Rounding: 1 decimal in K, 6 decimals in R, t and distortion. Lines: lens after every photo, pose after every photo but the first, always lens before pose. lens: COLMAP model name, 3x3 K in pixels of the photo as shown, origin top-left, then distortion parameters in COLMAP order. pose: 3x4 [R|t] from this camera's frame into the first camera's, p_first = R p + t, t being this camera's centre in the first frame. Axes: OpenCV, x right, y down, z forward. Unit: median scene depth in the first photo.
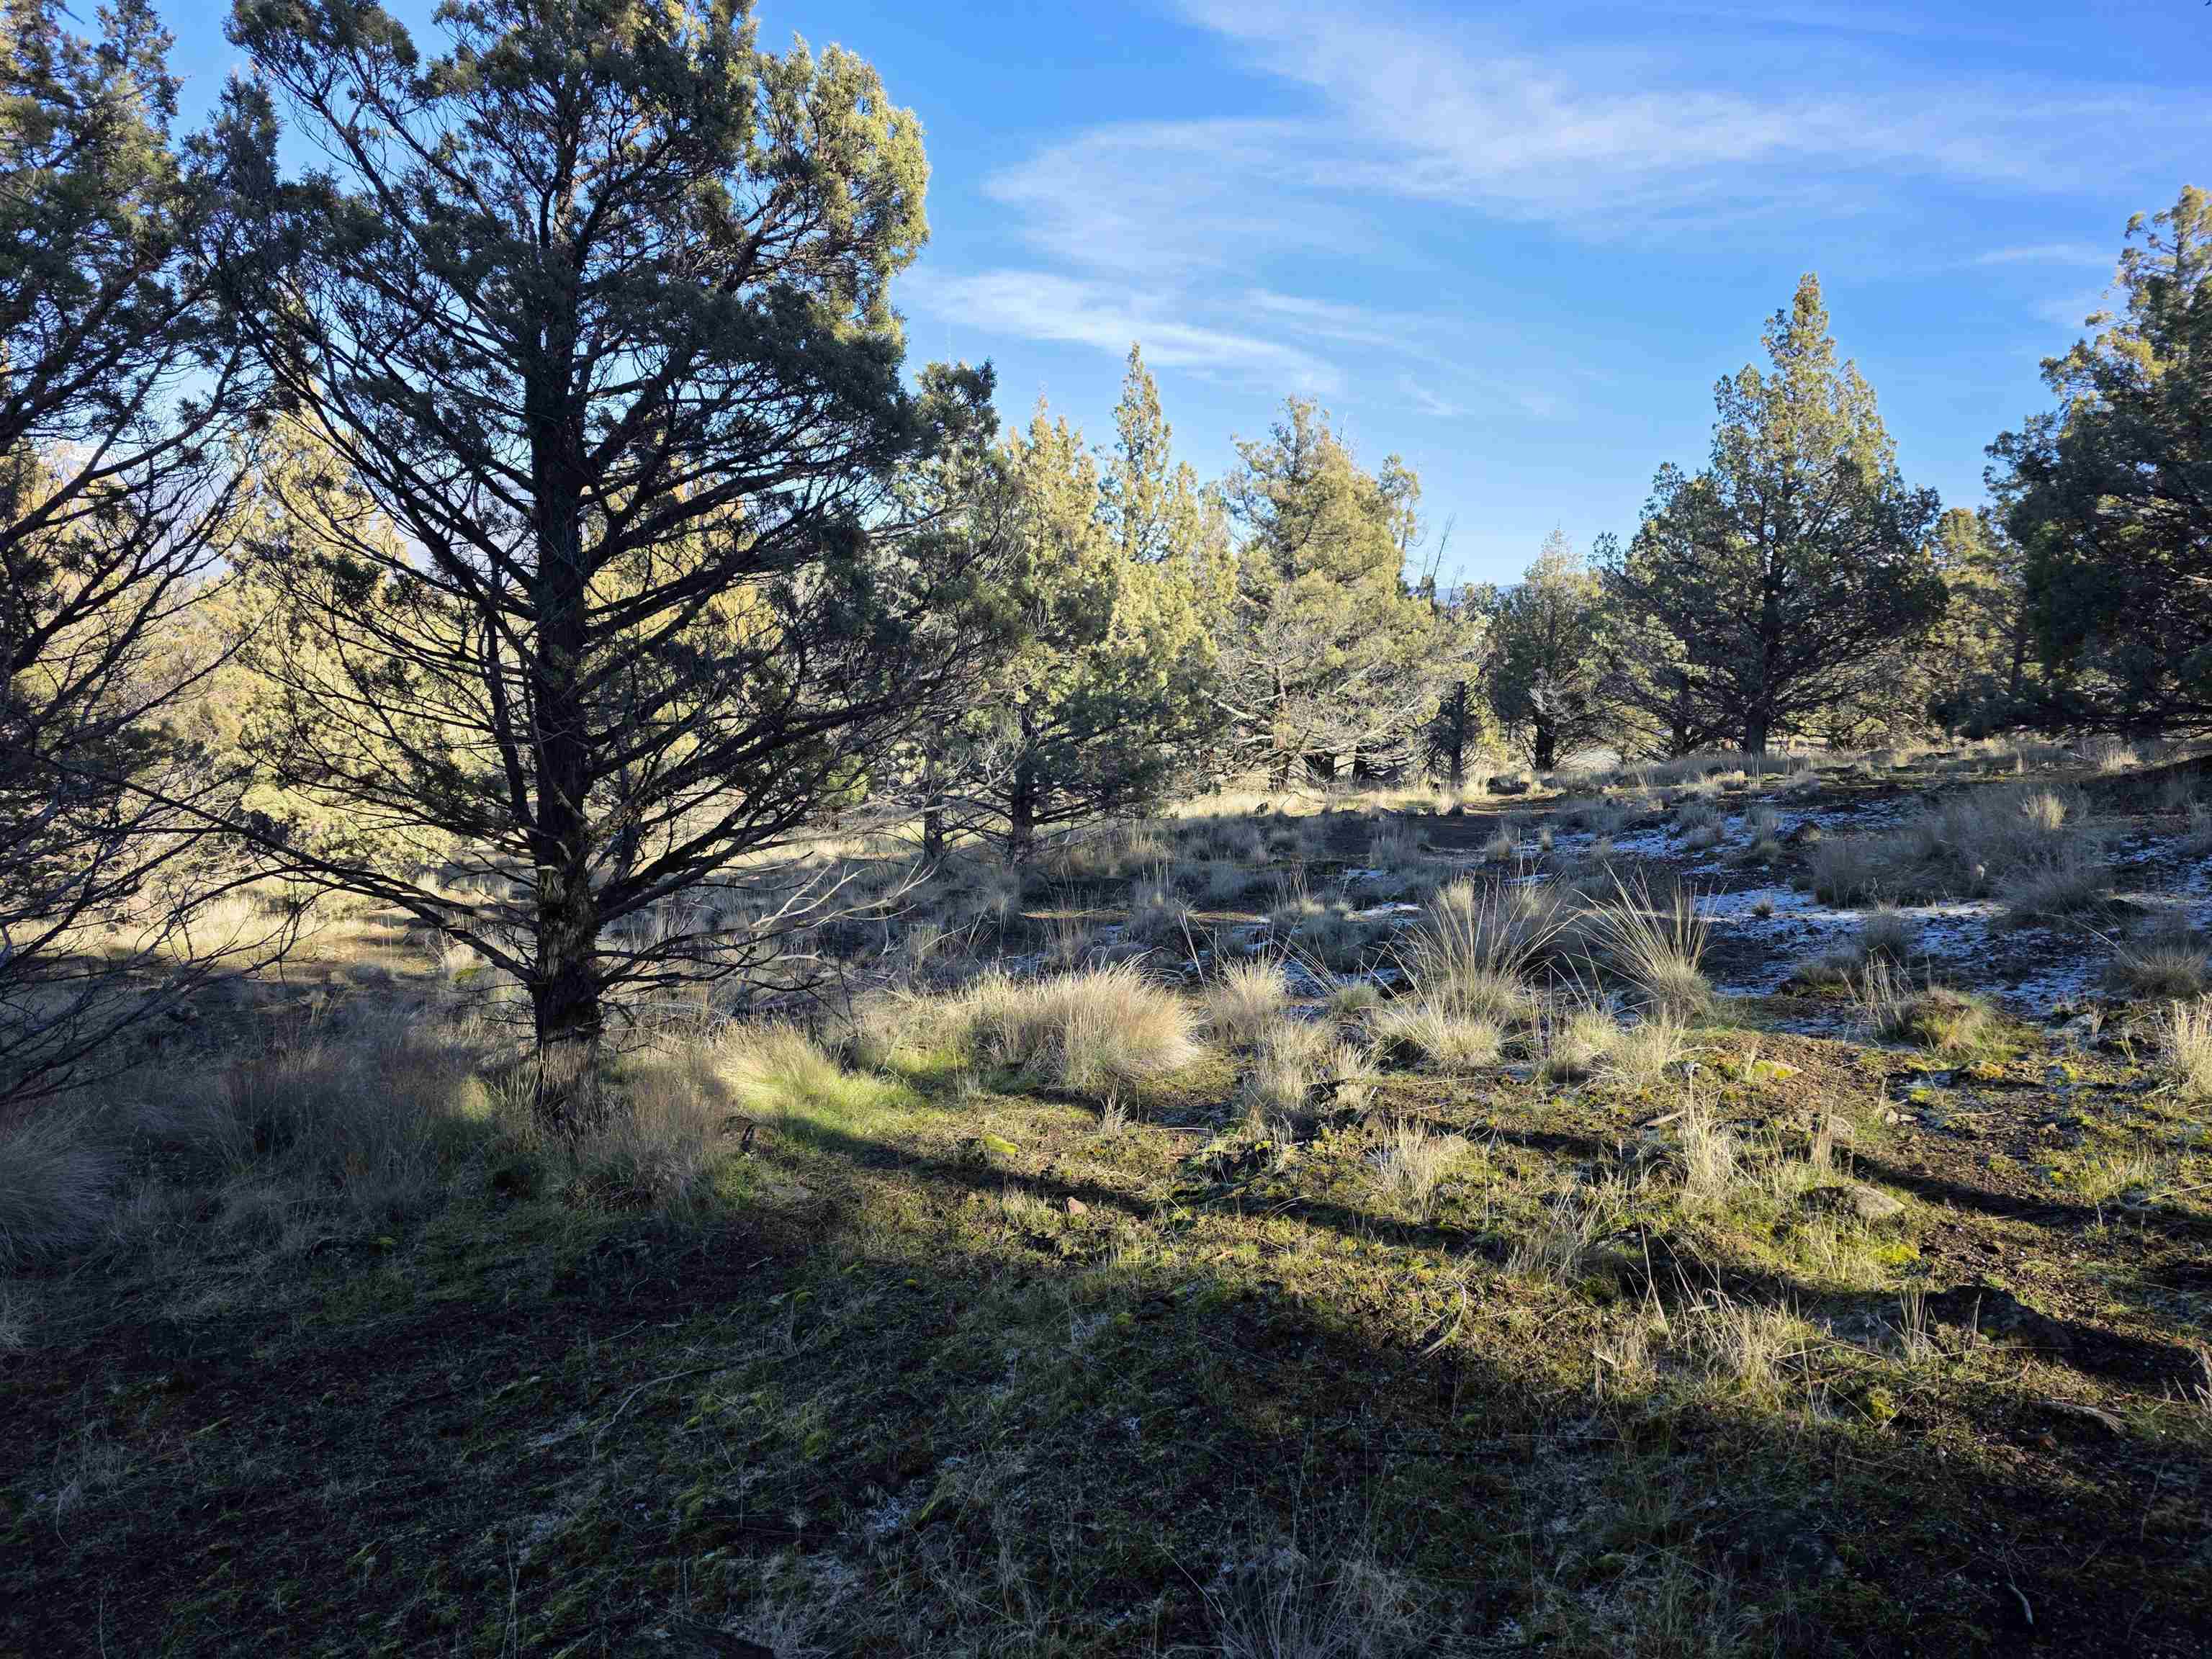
lens RADIAL K [[1476.2, 0, 1115.2], [0, 1476.2, 810.6], [0, 0, 1]] dist [0.047670, -0.038666]
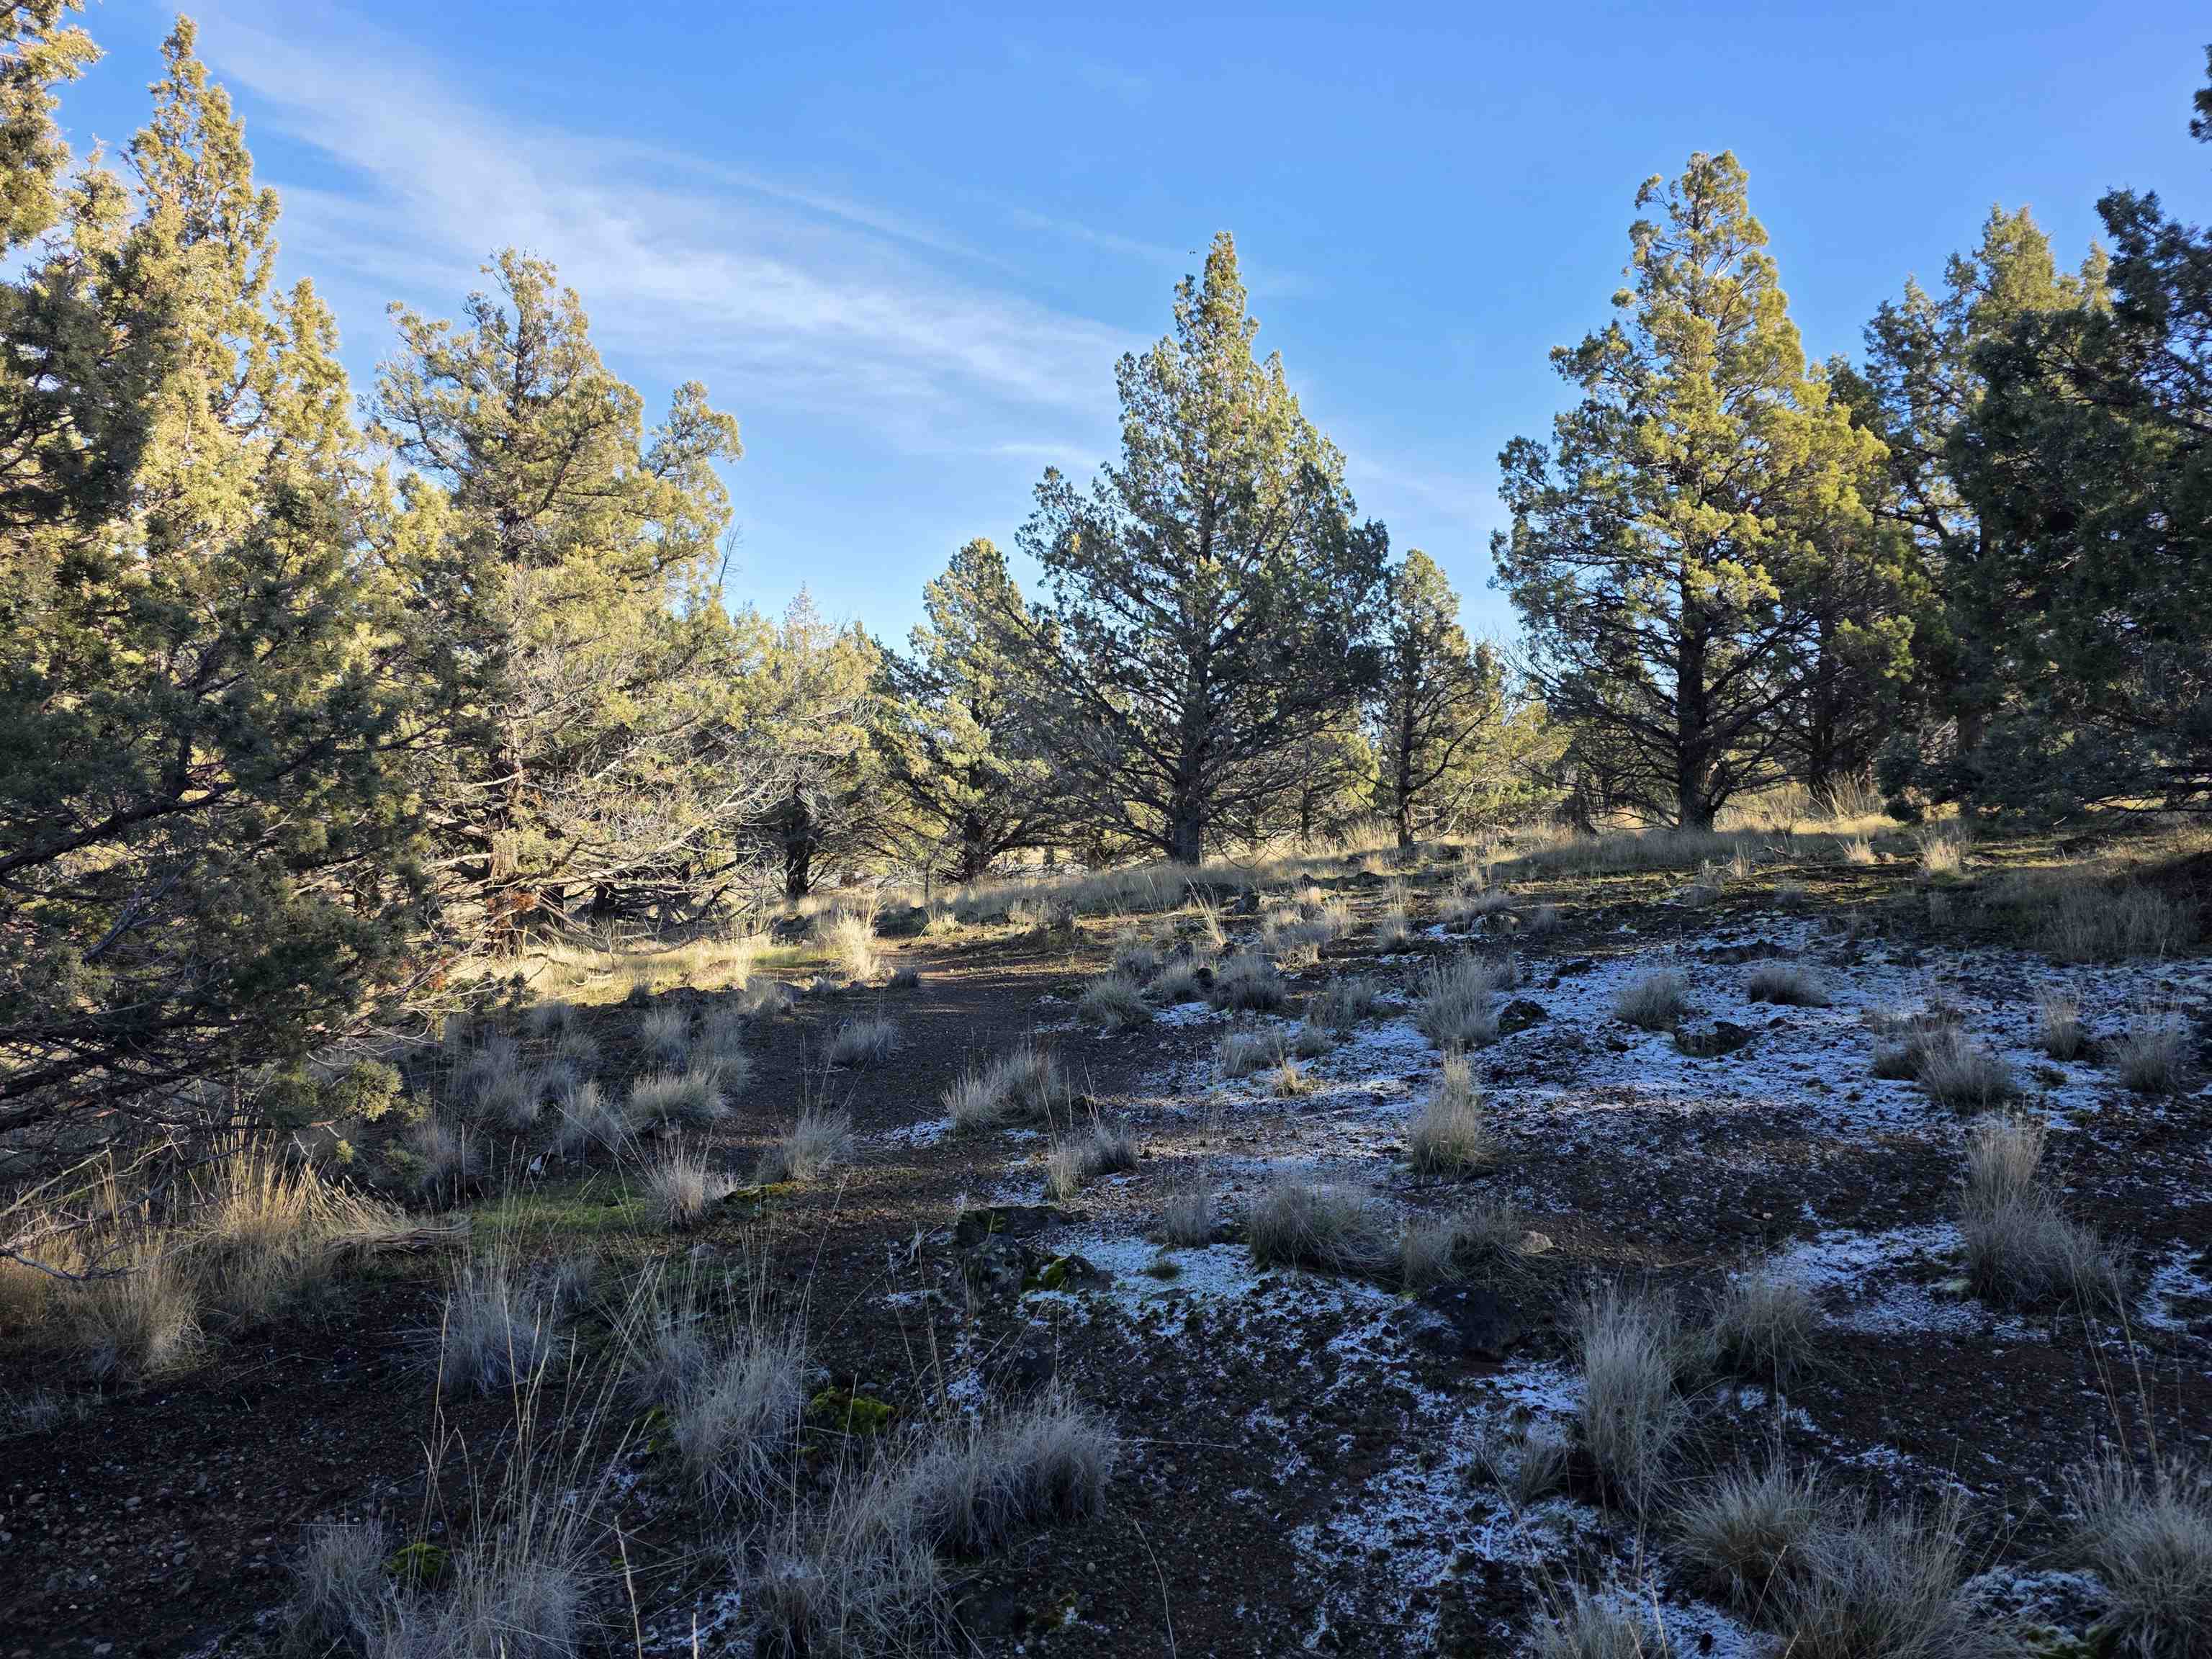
lens RADIAL K [[1476.2, 0, 1118.8], [0, 1476.2, 824.7], [0, 0, 1]] dist [0.047670, -0.038666]
pose [[0.831051, -0.014512, 0.556007, -0.006253], [0.055818, 0.996789, -0.057412, -0.017184], [-0.553388, 0.078748, 0.829192, 0.416746]]
